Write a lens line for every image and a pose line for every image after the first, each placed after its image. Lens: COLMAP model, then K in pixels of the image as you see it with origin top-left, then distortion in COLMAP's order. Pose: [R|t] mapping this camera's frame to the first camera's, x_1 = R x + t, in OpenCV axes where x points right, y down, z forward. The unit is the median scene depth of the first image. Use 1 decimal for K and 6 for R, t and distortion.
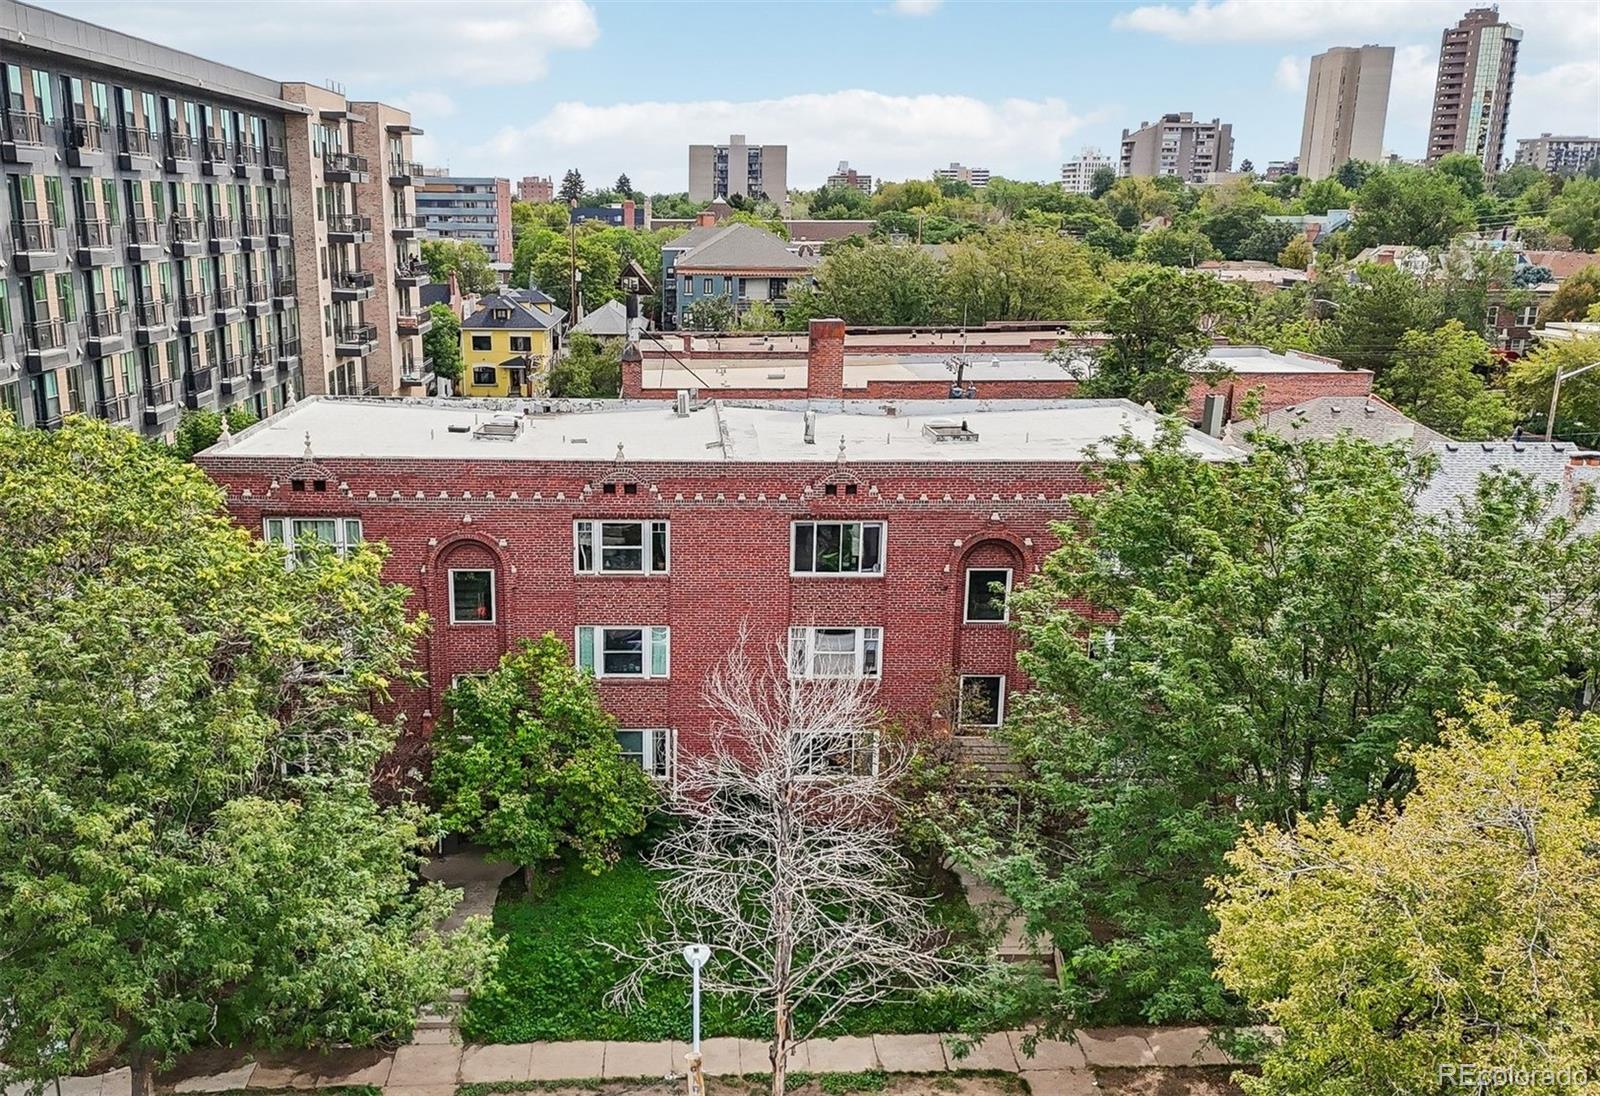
lens RADIAL K [[1390.3, 0, 798.7], [0, 1390.3, 620.3], [0, 0, 1]] dist [0.032750, -0.014290]
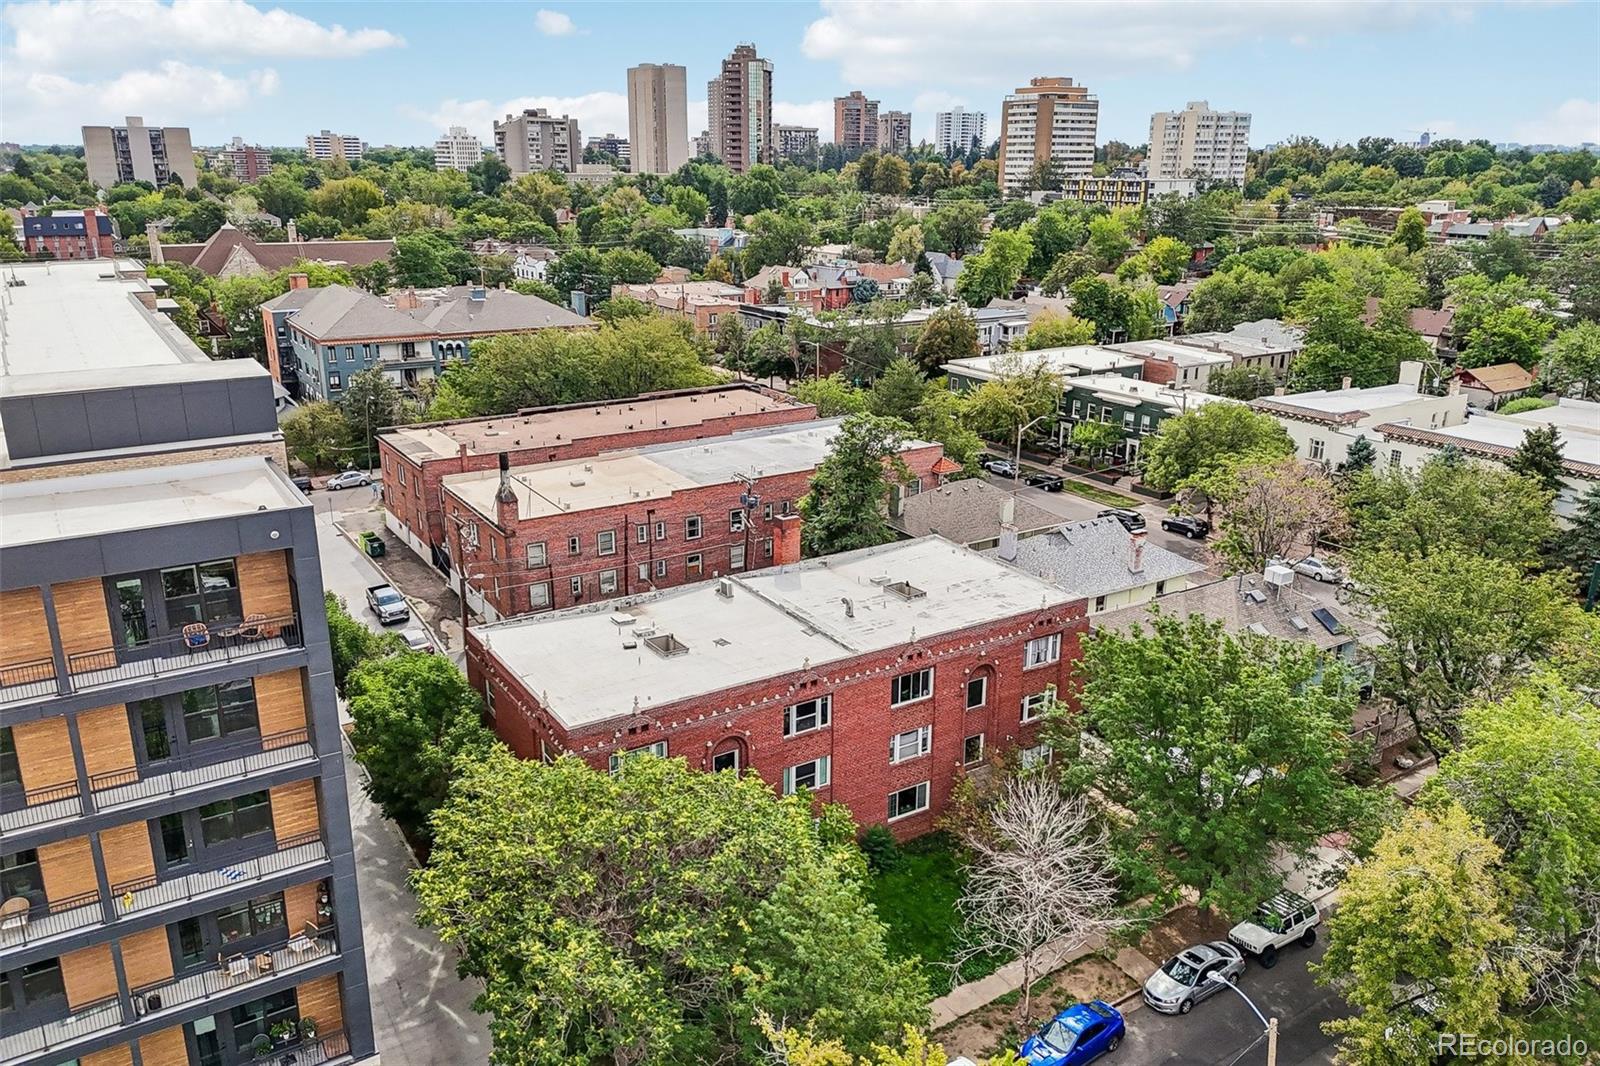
lens RADIAL K [[1157.9, 0, 800.0], [0, 1157.9, 533.0], [0, 0, 1]] dist [0.106780, -0.129045]
pose [[0.847897, -0.159504, 0.505599, -0.787994], [0.128377, 0.987058, 0.096102, -0.397204], [-0.514384, -0.016577, 0.857400, -0.171472]]
